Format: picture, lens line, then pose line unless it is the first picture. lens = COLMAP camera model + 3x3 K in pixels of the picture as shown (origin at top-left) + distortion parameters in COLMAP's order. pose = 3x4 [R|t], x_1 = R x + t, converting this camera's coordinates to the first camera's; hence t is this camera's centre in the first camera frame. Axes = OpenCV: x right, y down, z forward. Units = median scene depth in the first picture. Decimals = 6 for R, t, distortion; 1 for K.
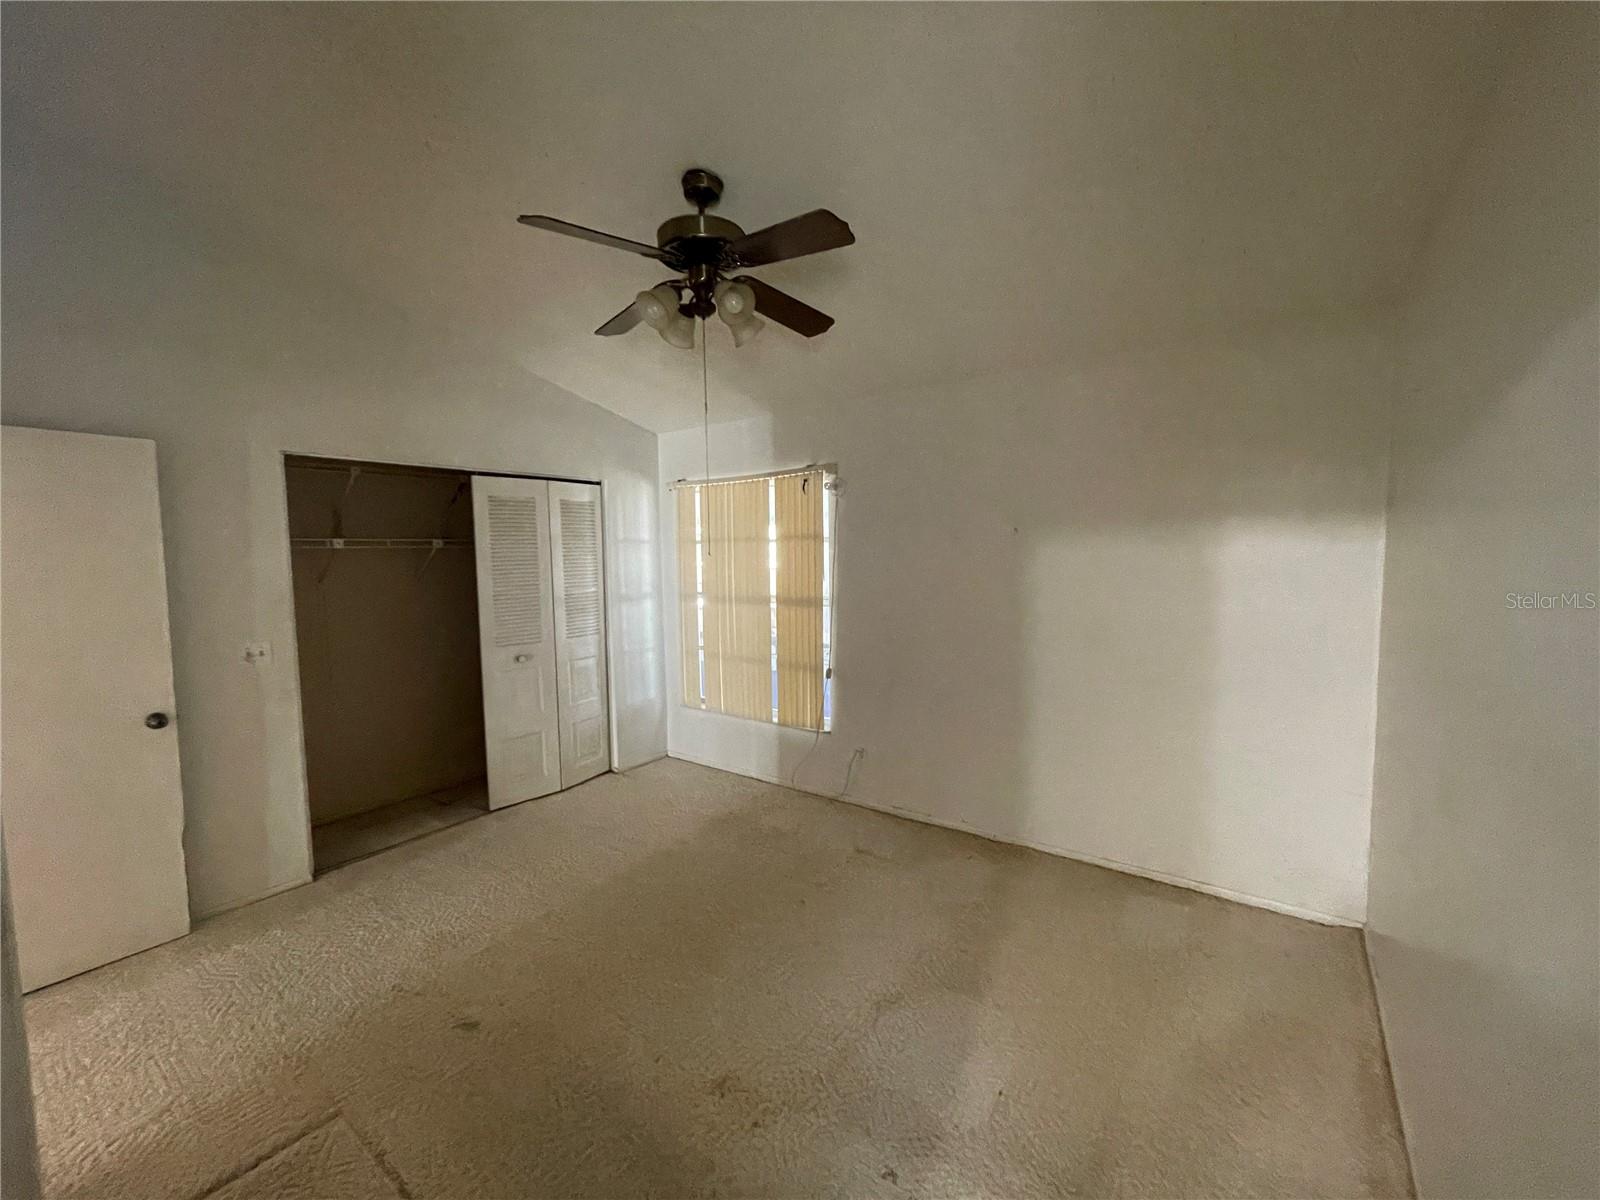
lens RADIAL K [[651.0, 0, 797.2], [0, 651.0, 601.9], [0, 0, 1]] dist [-0.006201, 0.001835]
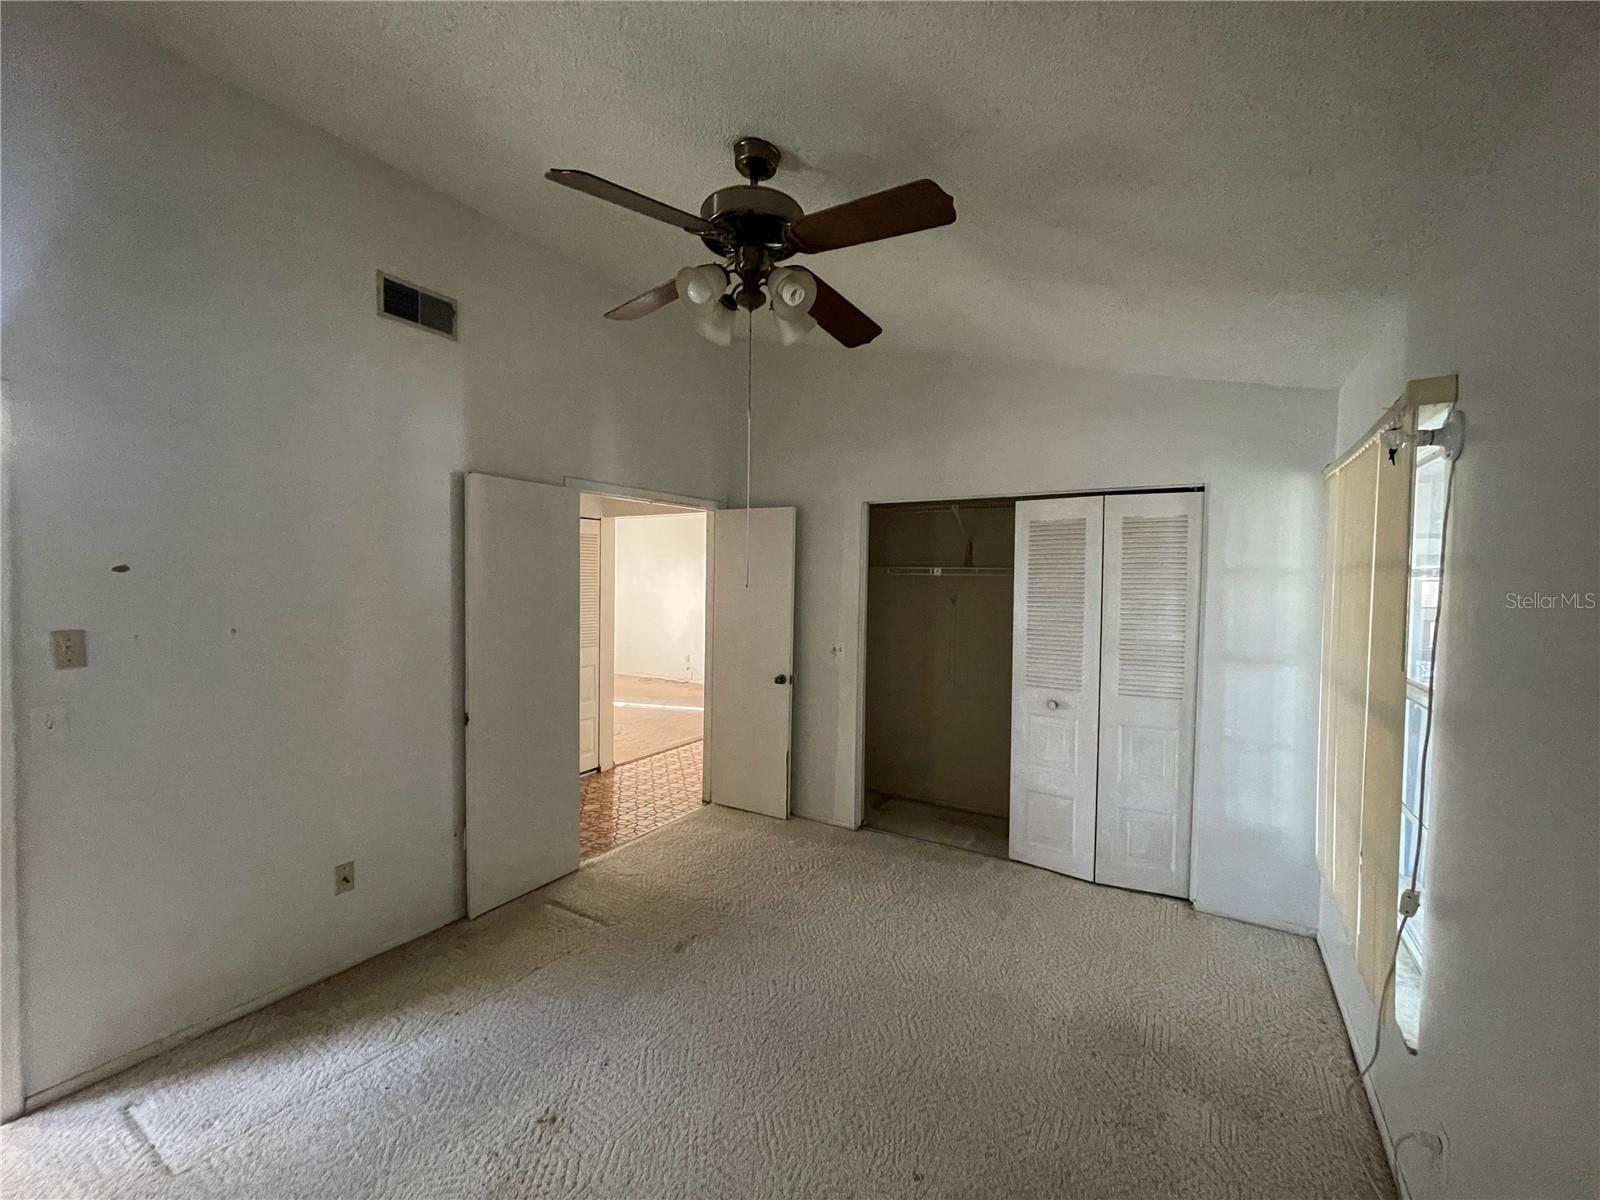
lens RADIAL K [[651.0, 0, 799.4], [0, 651.0, 594.7], [0, 0, 1]] dist [-0.006201, 0.001835]
pose [[0.086616, 0.042095, -0.995352, 0.413205], [-0.096901, 0.994725, 0.033636, -0.056542], [0.991518, 0.093537, 0.090238, 0.583586]]
